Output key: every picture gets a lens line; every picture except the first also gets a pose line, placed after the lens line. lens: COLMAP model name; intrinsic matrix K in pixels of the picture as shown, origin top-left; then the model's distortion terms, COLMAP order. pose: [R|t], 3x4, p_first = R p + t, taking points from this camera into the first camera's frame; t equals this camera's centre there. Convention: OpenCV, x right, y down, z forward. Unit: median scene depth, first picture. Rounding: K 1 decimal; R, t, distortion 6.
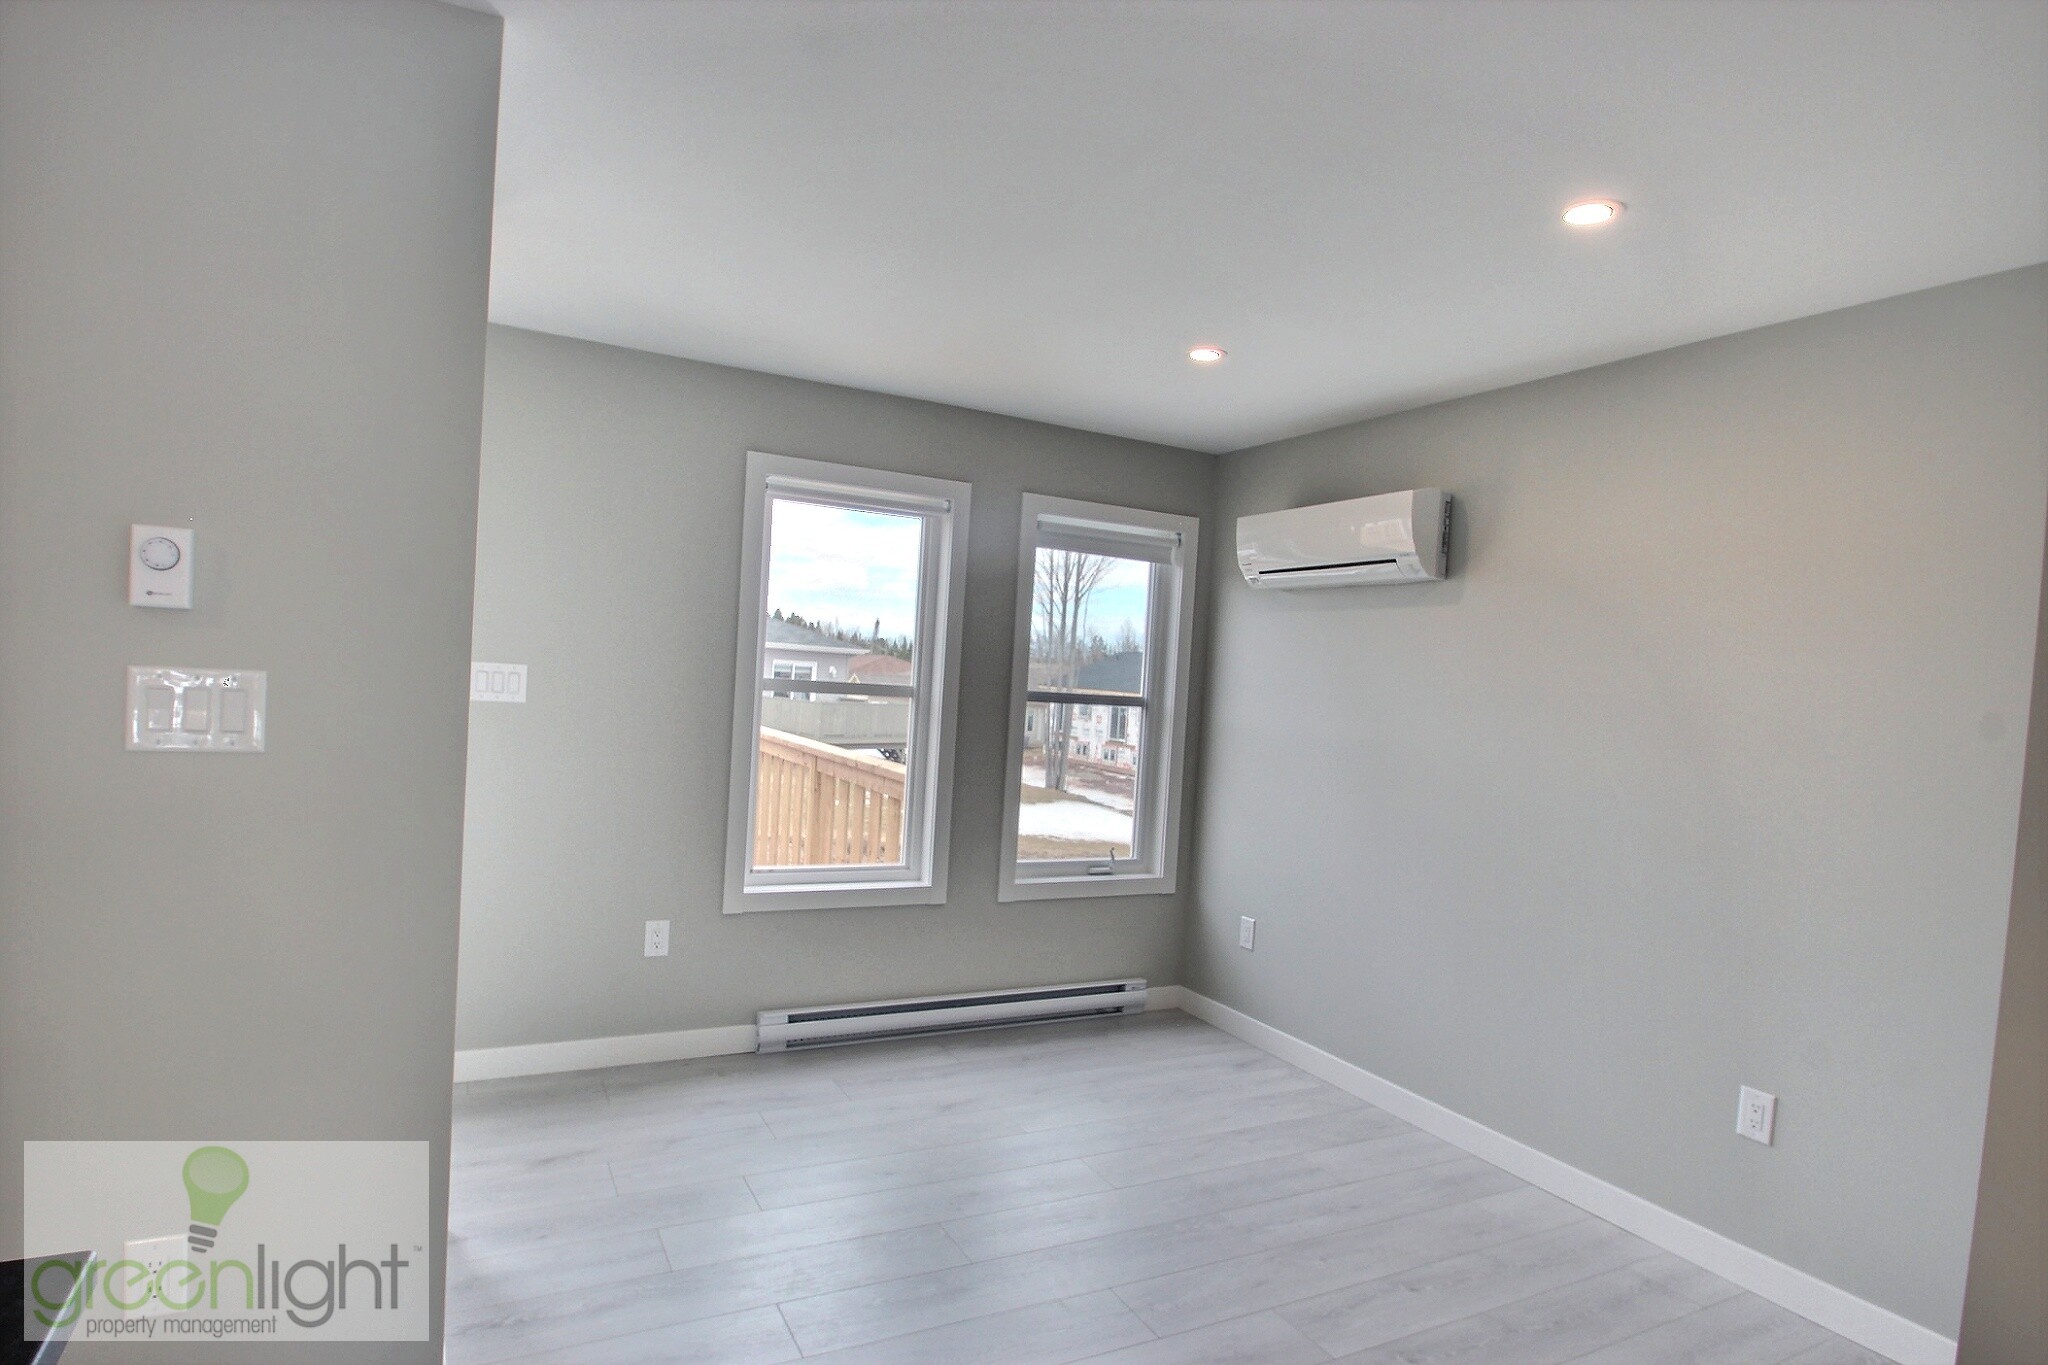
lens RADIAL K [[1083.7, 0, 1024.0], [0, 1083.7, 682.5], [0, 0, 1]] dist [-0.004374, -0.001291]
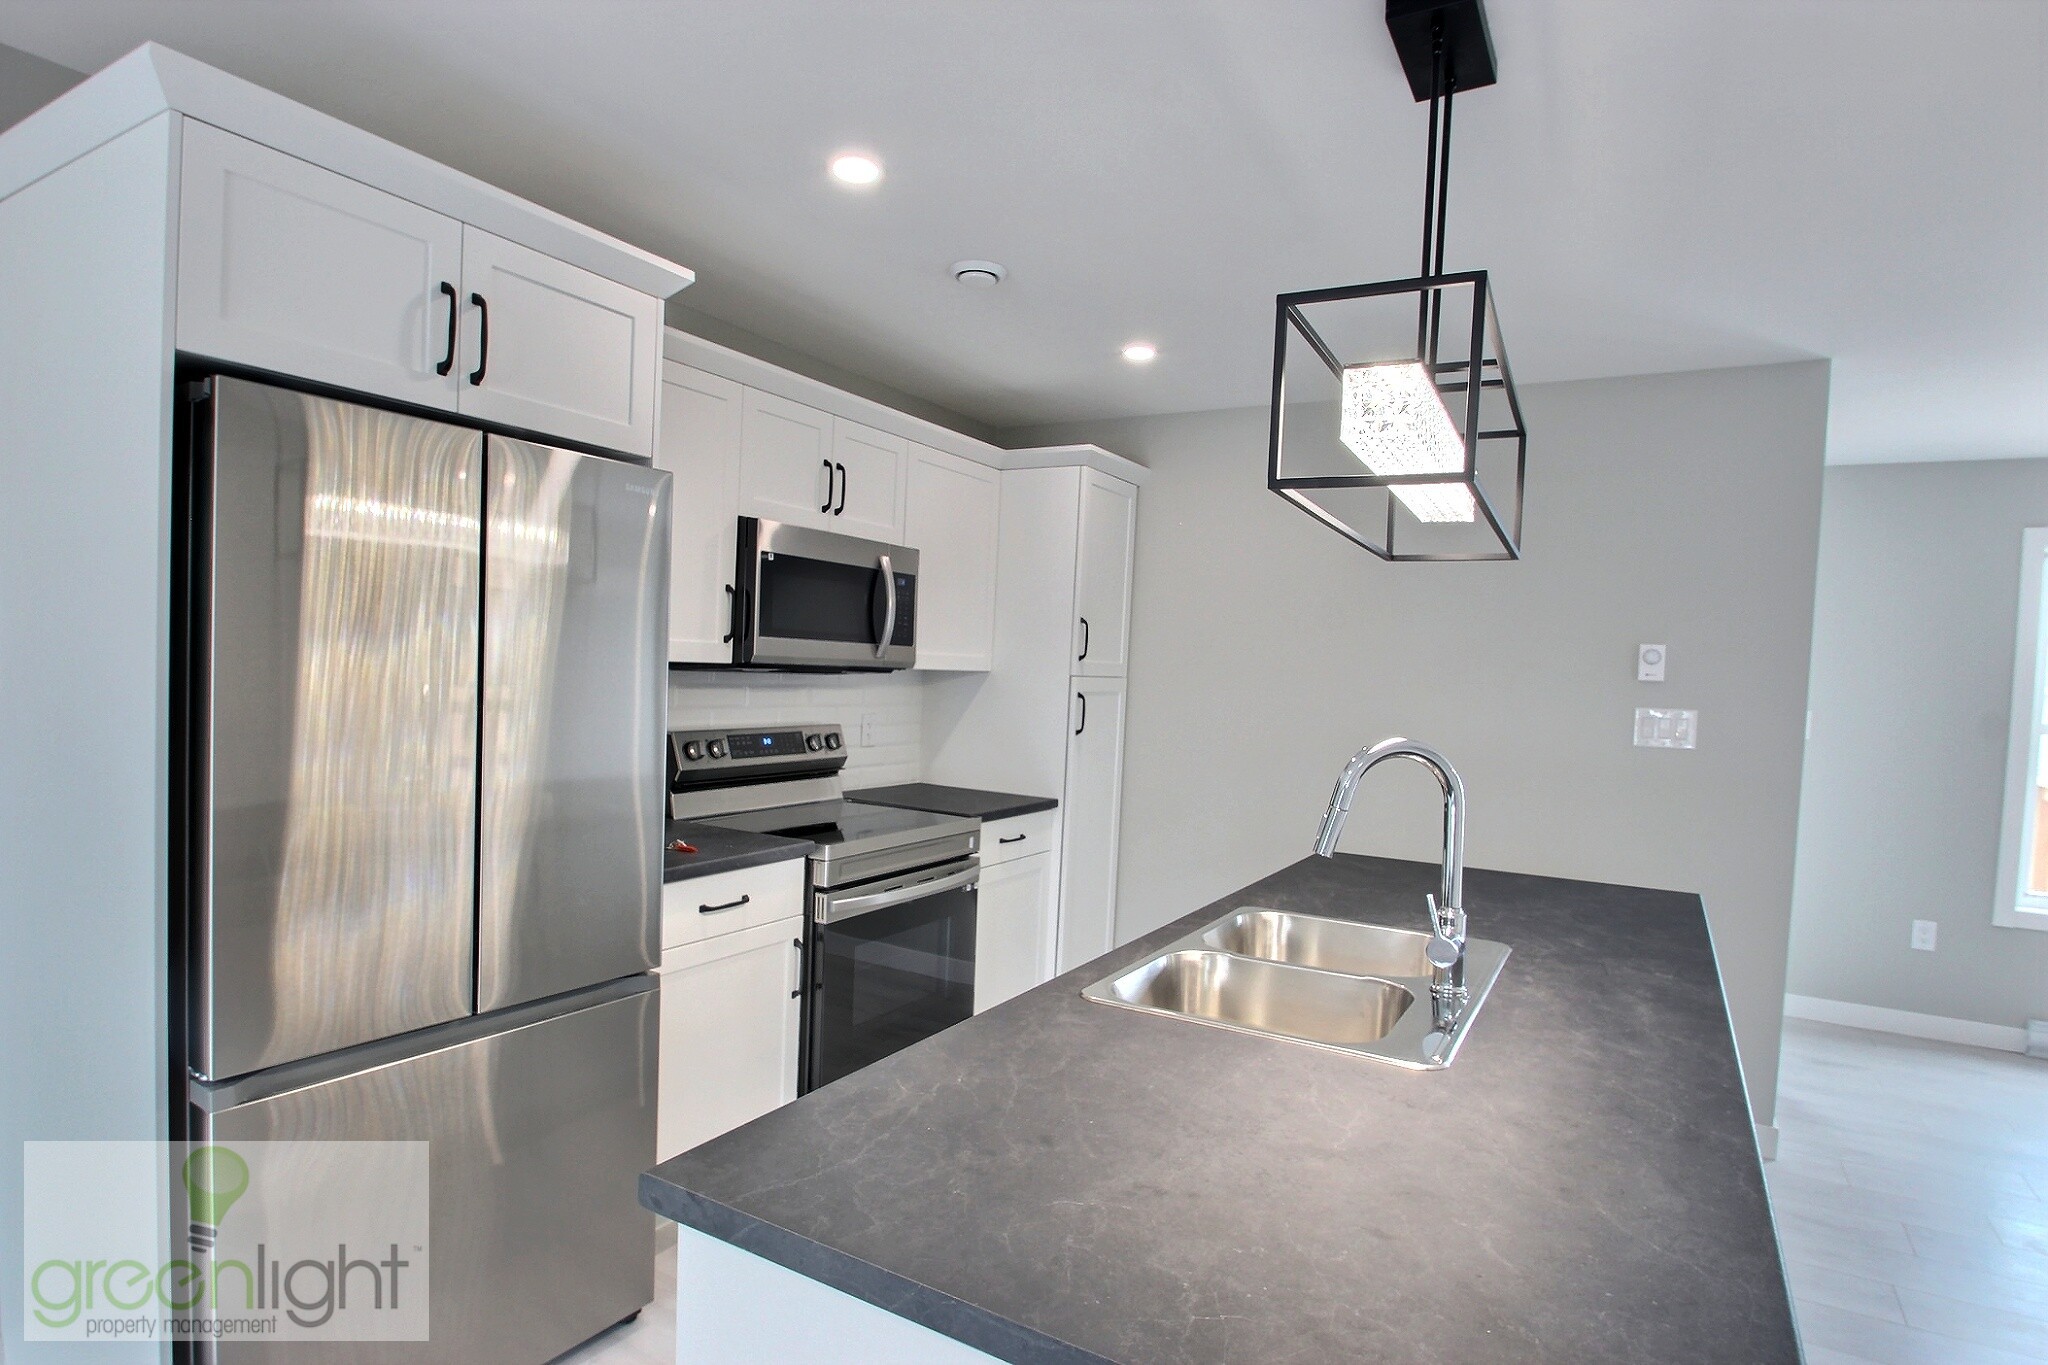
lens RADIAL K [[1083.7, 0, 1024.0], [0, 1083.7, 682.5], [0, 0, 1]] dist [-0.004374, -0.001291]
pose [[0.520066, 0.000969, -0.854125, 0.176332], [-0.038007, 0.999035, -0.022009, 0.012667], [0.853280, 0.043909, 0.519601, -0.522297]]
